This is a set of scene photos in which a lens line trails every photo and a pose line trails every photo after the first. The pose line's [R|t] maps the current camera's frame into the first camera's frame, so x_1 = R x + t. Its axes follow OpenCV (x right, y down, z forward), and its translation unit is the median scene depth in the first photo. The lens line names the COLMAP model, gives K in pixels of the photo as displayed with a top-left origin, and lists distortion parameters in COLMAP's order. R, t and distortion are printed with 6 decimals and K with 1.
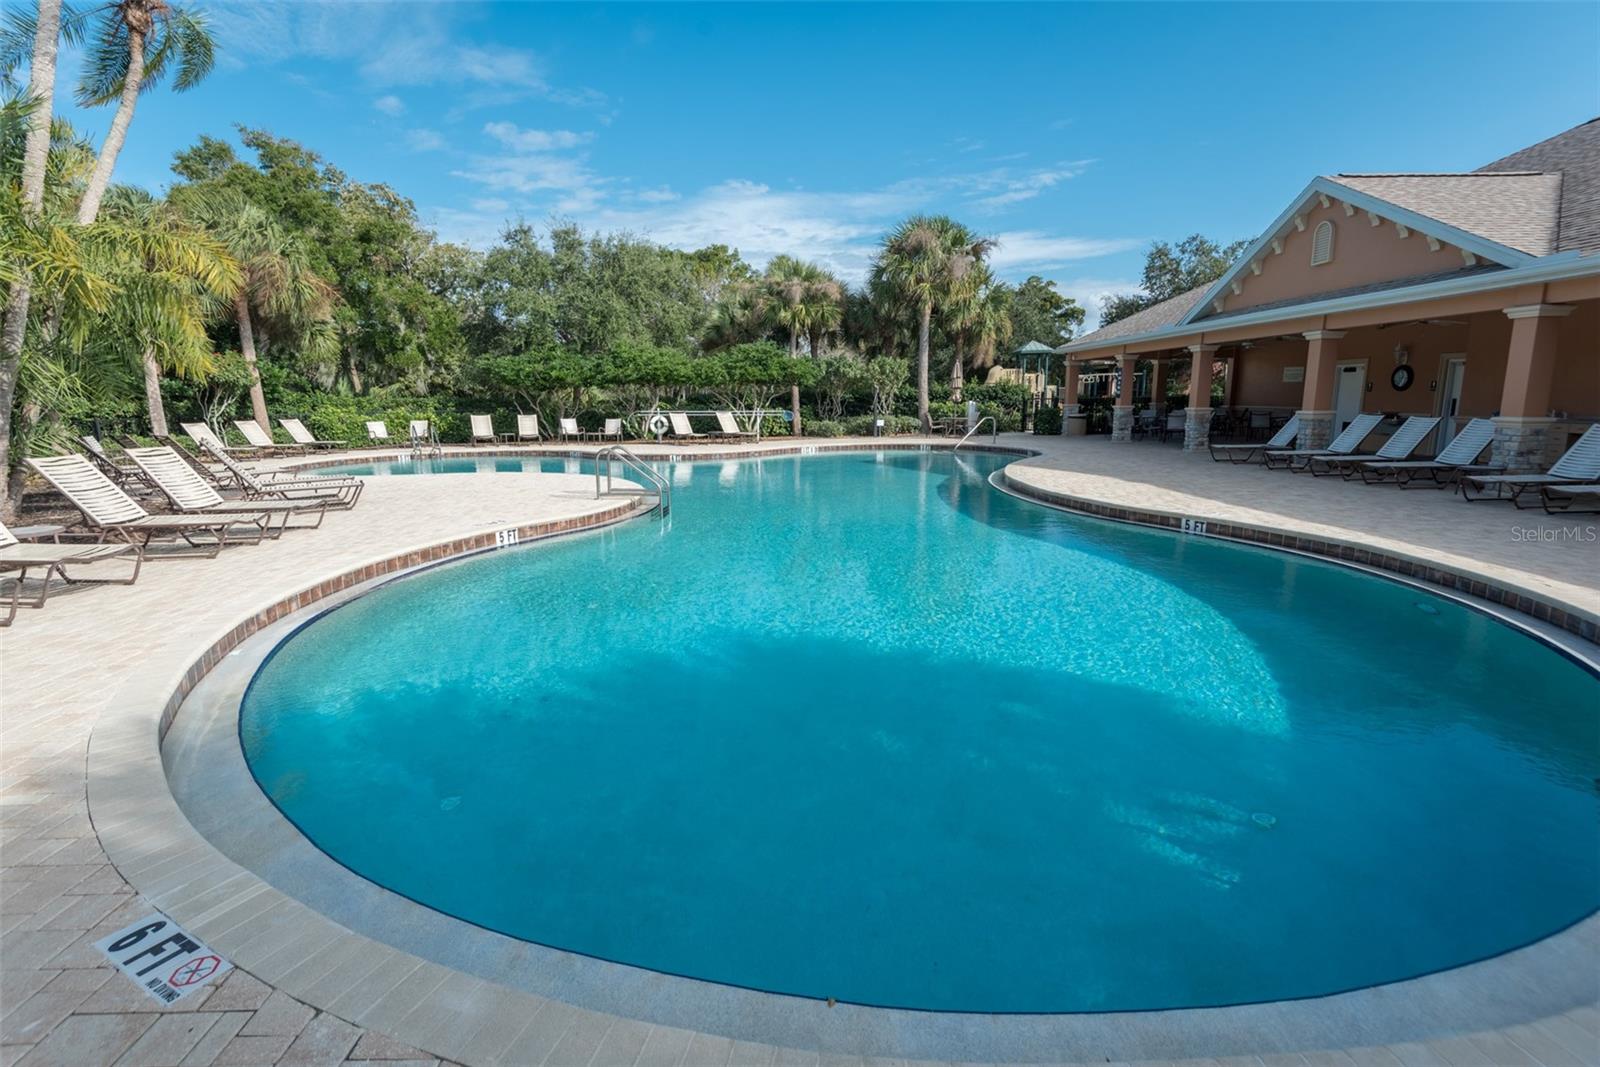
lens RADIAL K [[745.7, 0, 800.0], [0, 745.7, 533.5], [0, 0, 1]] dist [0.043432, 0.000012]
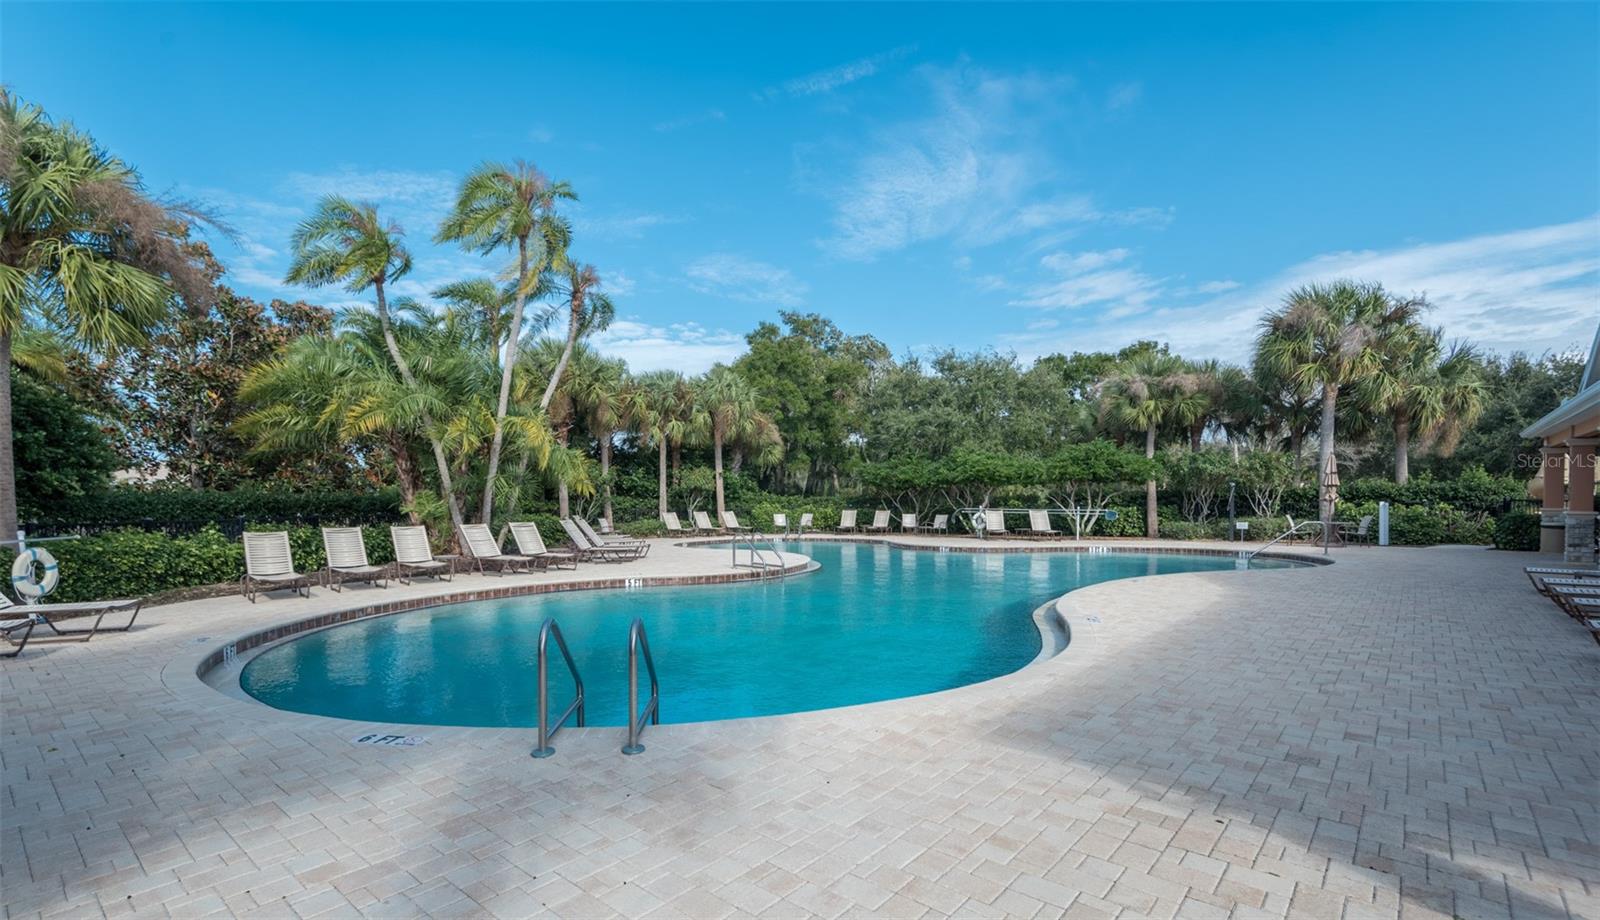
lens RADIAL K [[787.5, 0, 800.0], [0, 787.5, 460.0], [0, 0, 1]] dist [0.001112, -0.000071]
pose [[0.722771, -0.028932, -0.690482, 0.351535], [-0.126431, 0.976726, -0.173268, -0.001980], [0.679424, 0.212531, 0.702291, 0.012231]]
